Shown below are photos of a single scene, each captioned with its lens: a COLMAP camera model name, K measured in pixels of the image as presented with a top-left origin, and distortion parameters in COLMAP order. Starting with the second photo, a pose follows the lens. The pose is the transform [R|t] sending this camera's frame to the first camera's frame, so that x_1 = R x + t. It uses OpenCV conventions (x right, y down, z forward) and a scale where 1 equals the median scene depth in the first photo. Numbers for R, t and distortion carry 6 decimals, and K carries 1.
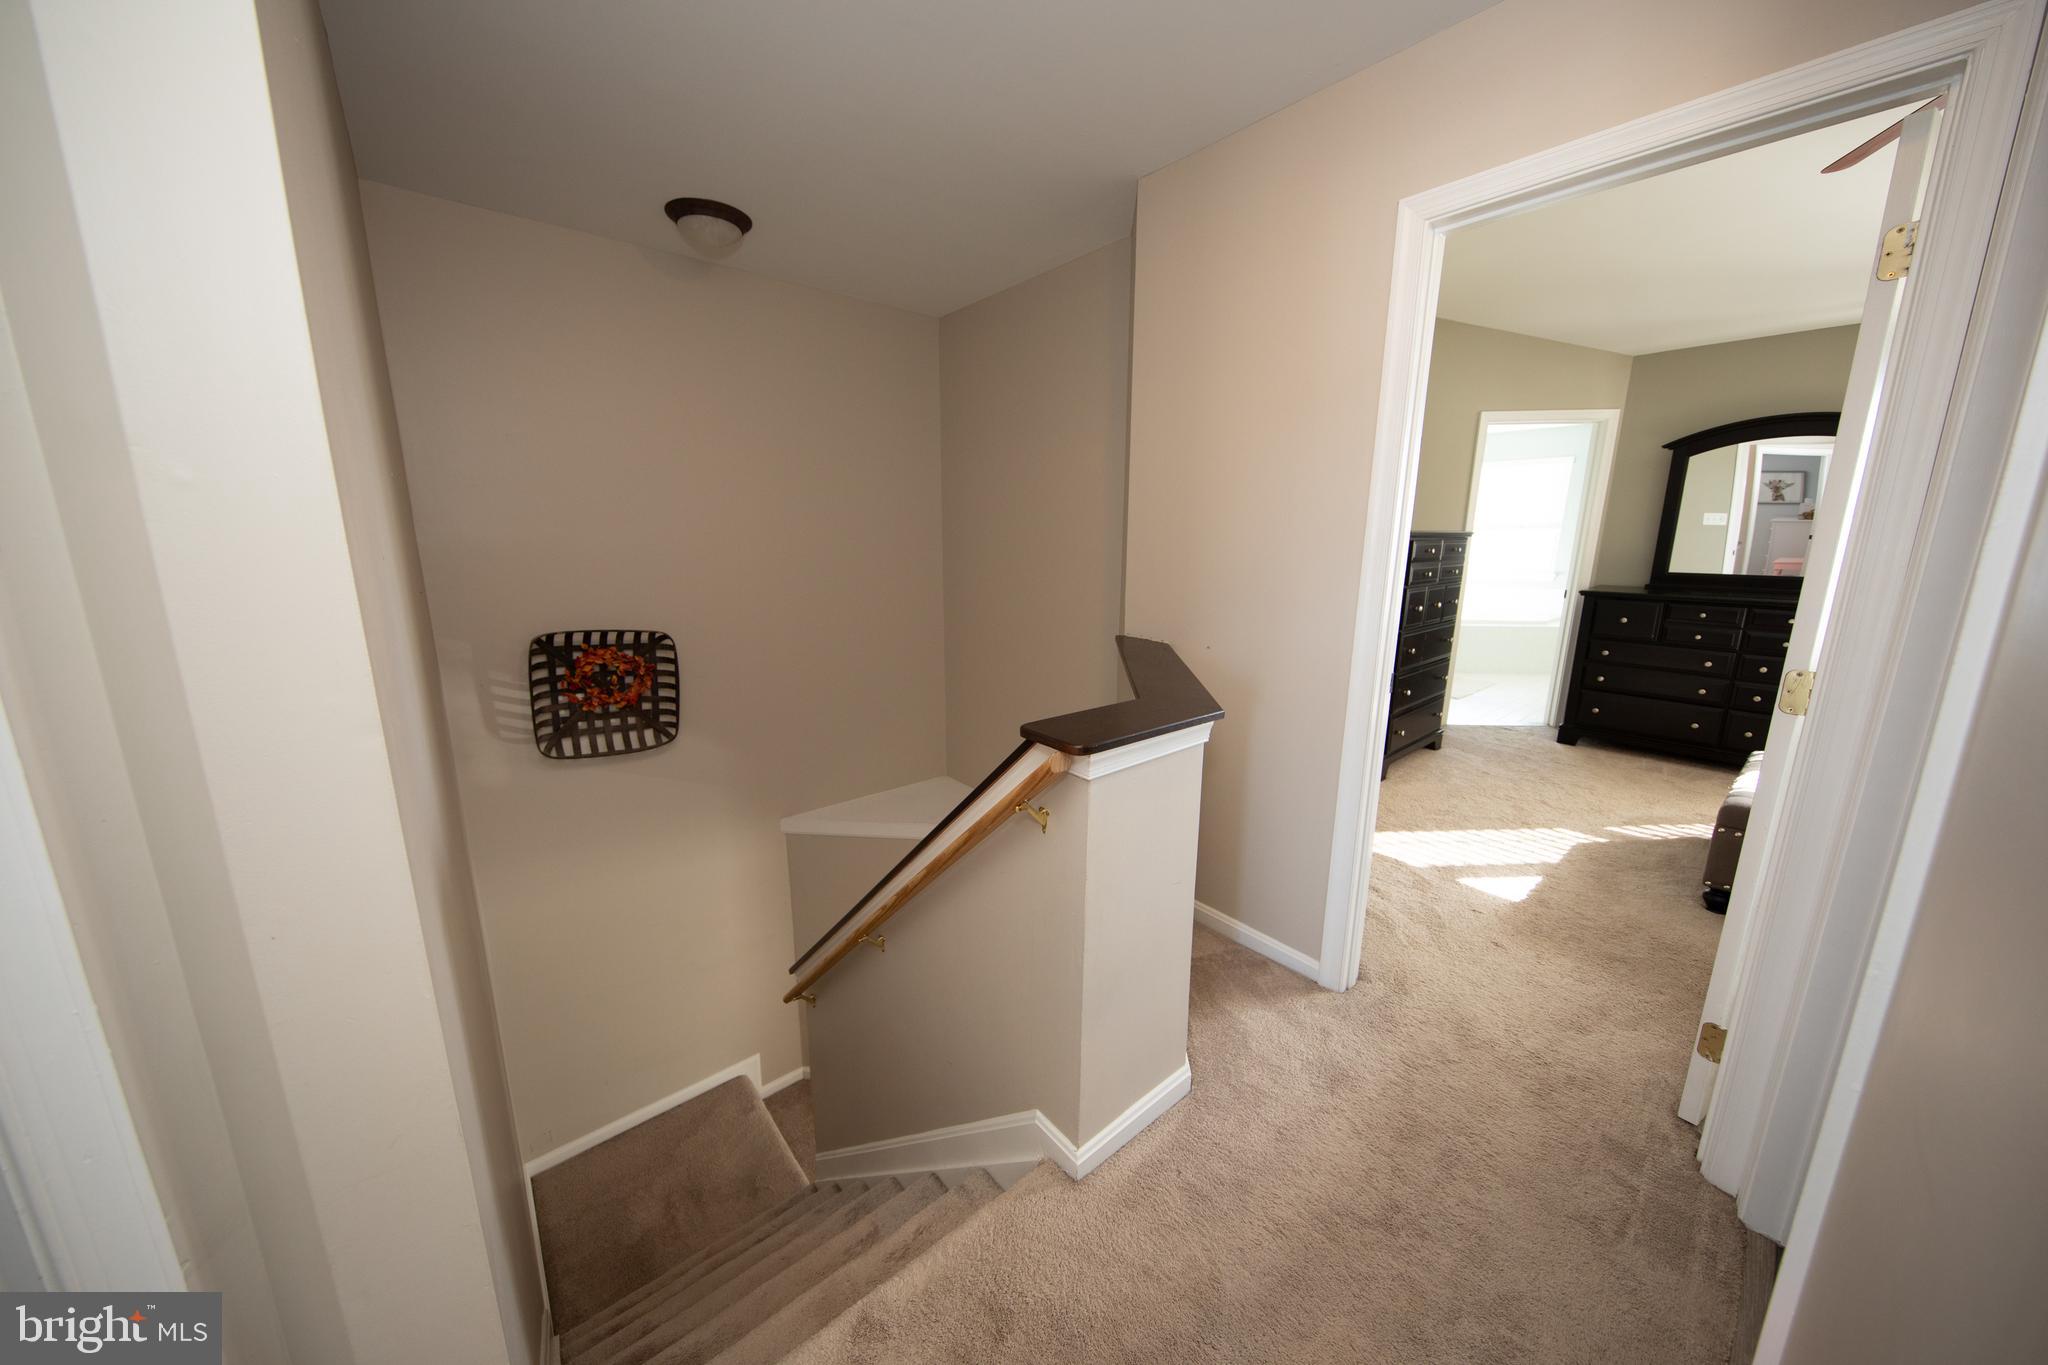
lens RADIAL K [[674.9, 0, 1024.0], [0, 674.9, 682.5], [0, 0, 1]] dist [-0.000483, -0.000080]
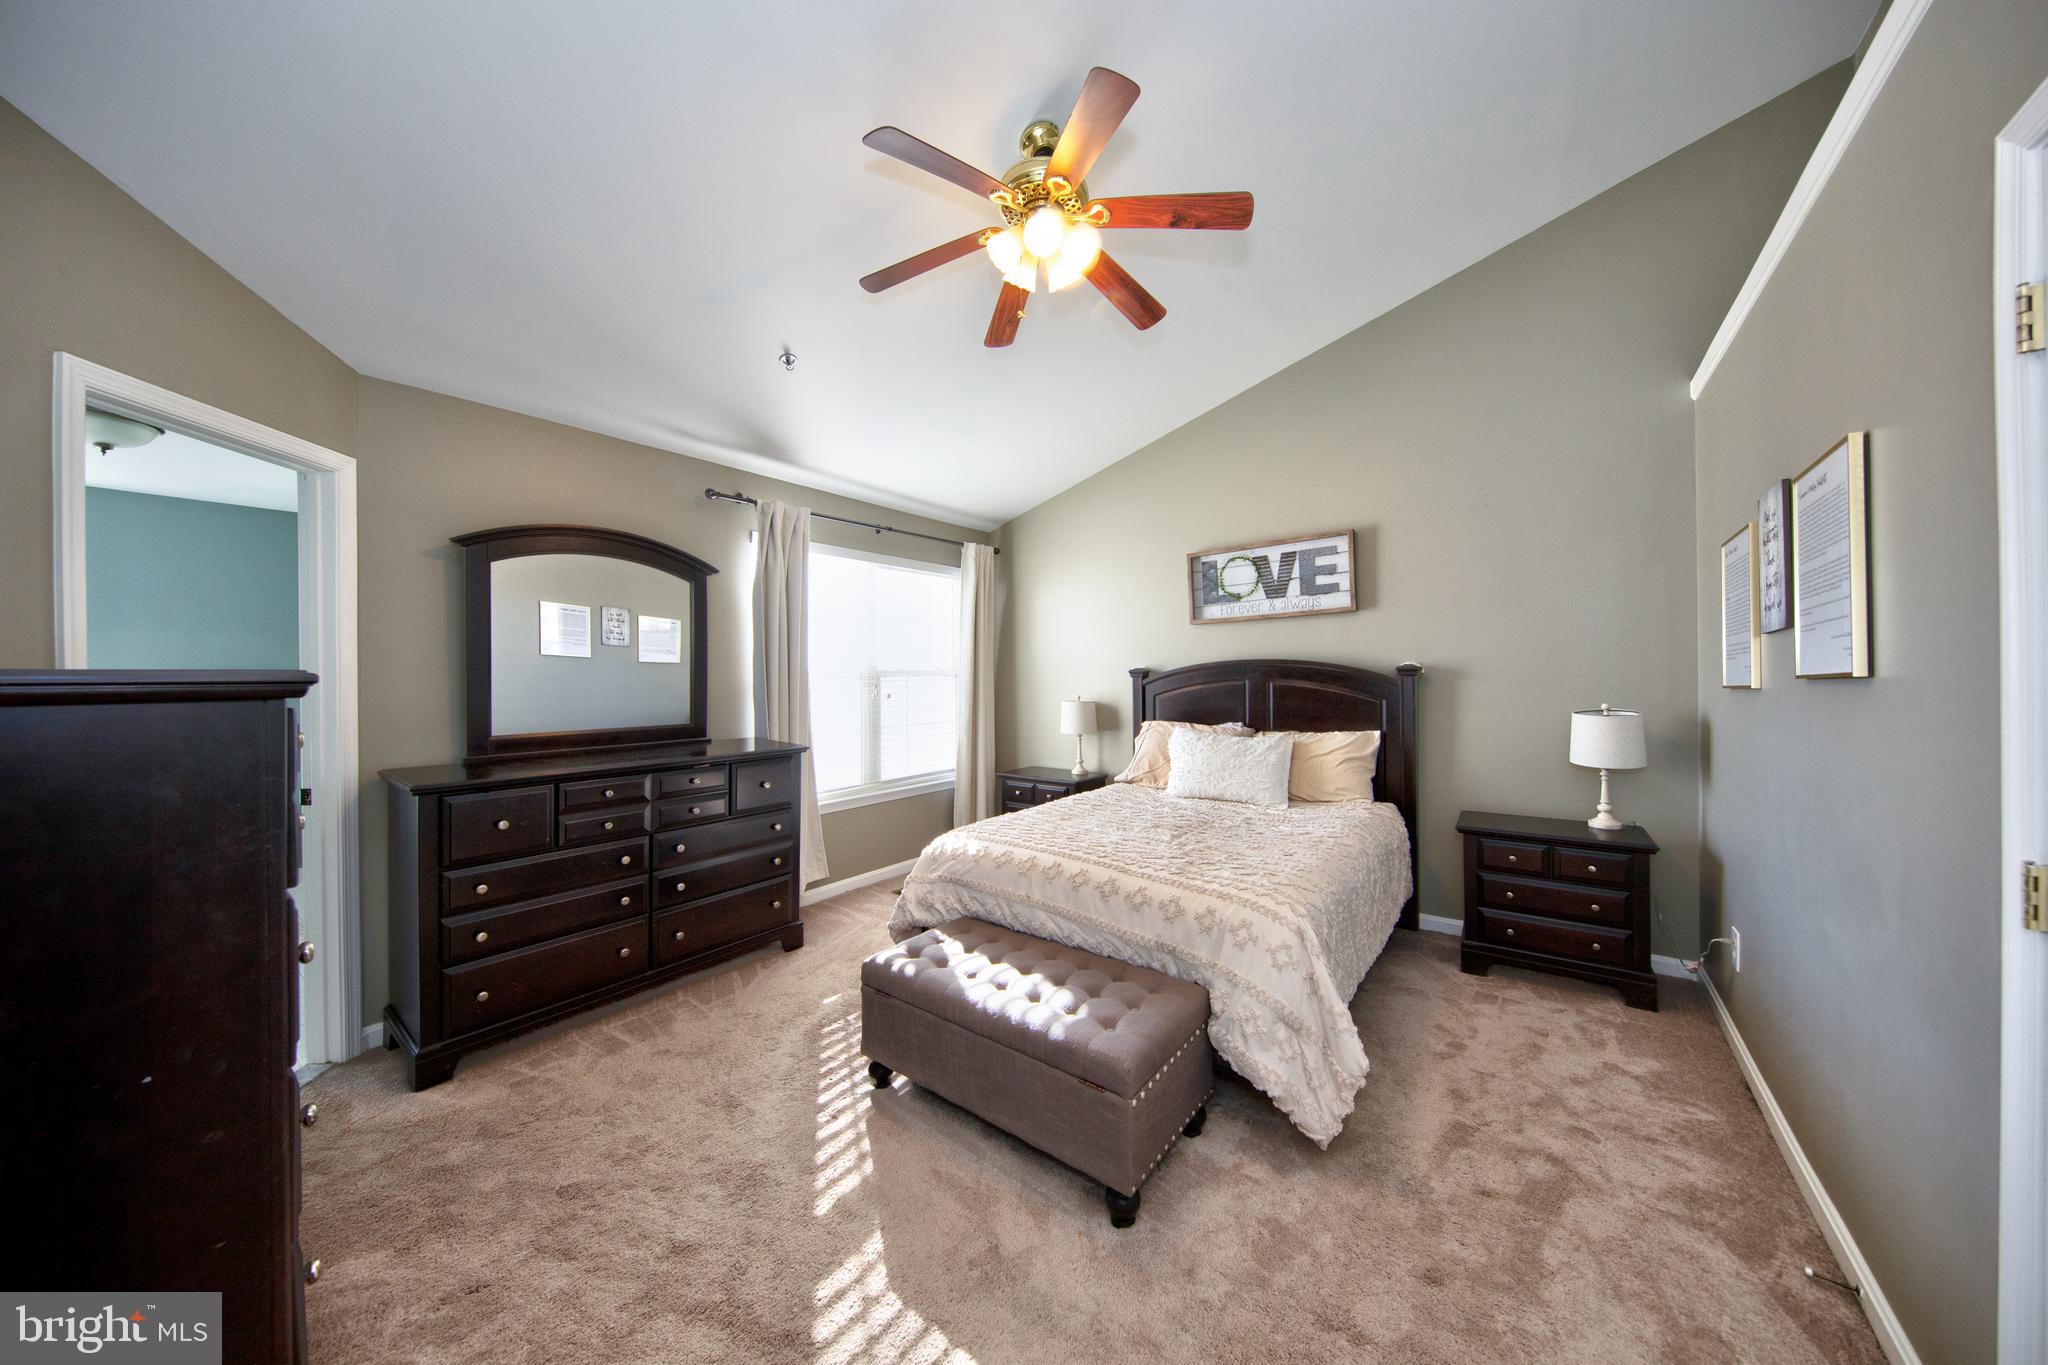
lens RADIAL K [[674.9, 0, 1024.0], [0, 674.9, 682.5], [0, 0, 1]] dist [-0.000483, -0.000080]
pose [[-0.215741, -0.003590, 0.976444, 0.269163], [0.213216, 0.975689, 0.050696, -0.164788], [-0.952888, 0.219130, -0.209731, 0.768385]]
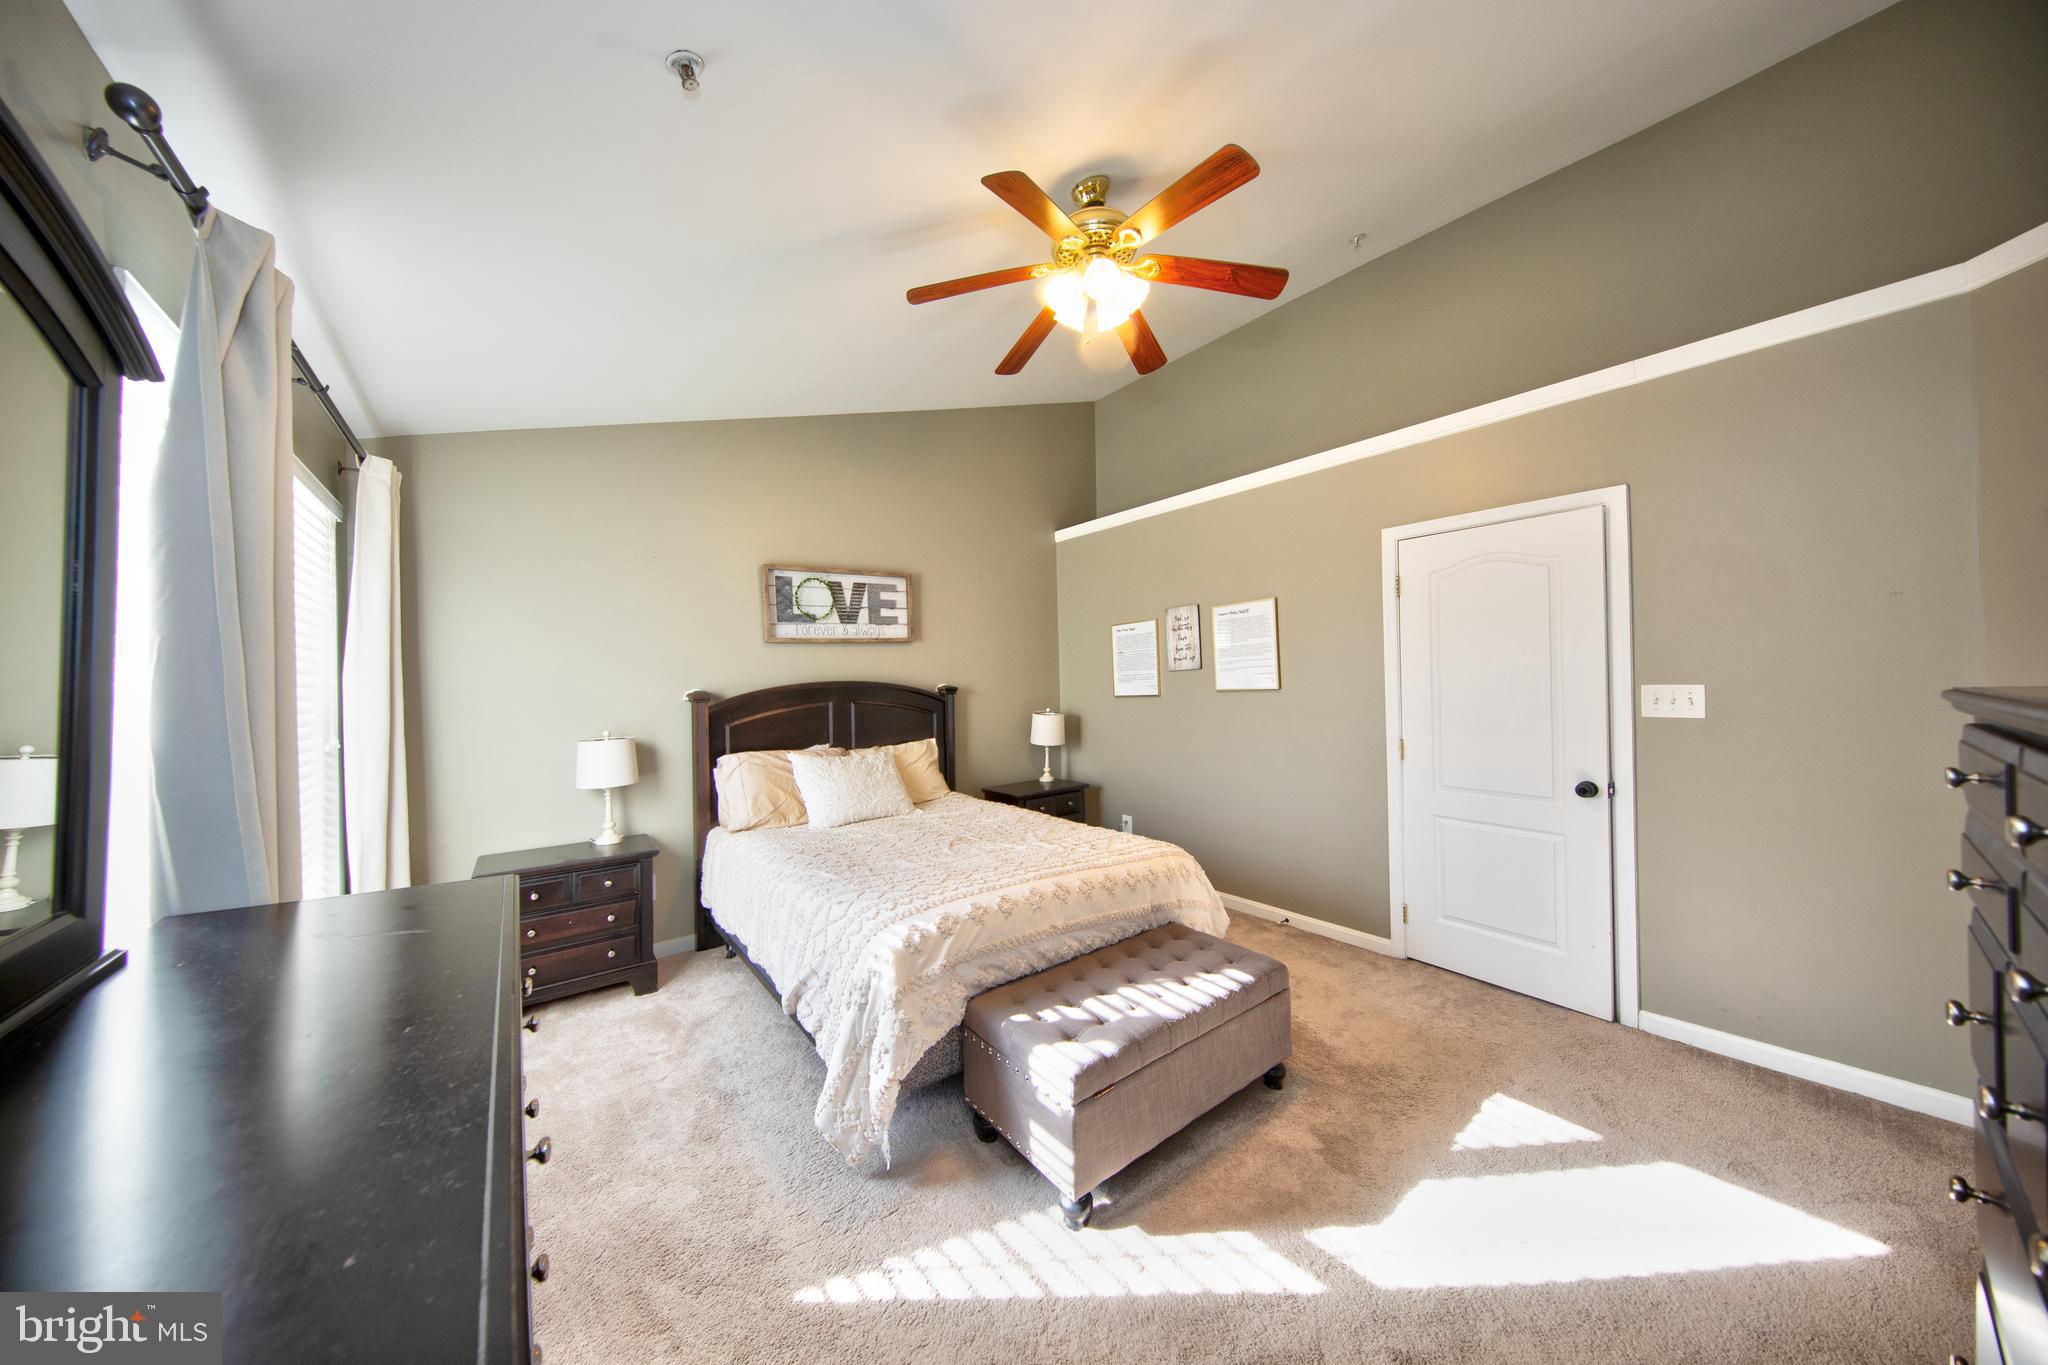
lens RADIAL K [[651.0, 0, 1026.8], [0, 651.0, 676.6], [0, 0, 1]] dist [0.018532, -0.008888]
pose [[-0.999208, 0.021753, 0.033305, 0.934361], [0.028191, 0.977928, 0.207033, -0.296087], [-0.028066, 0.207808, -0.977767, 1.250952]]
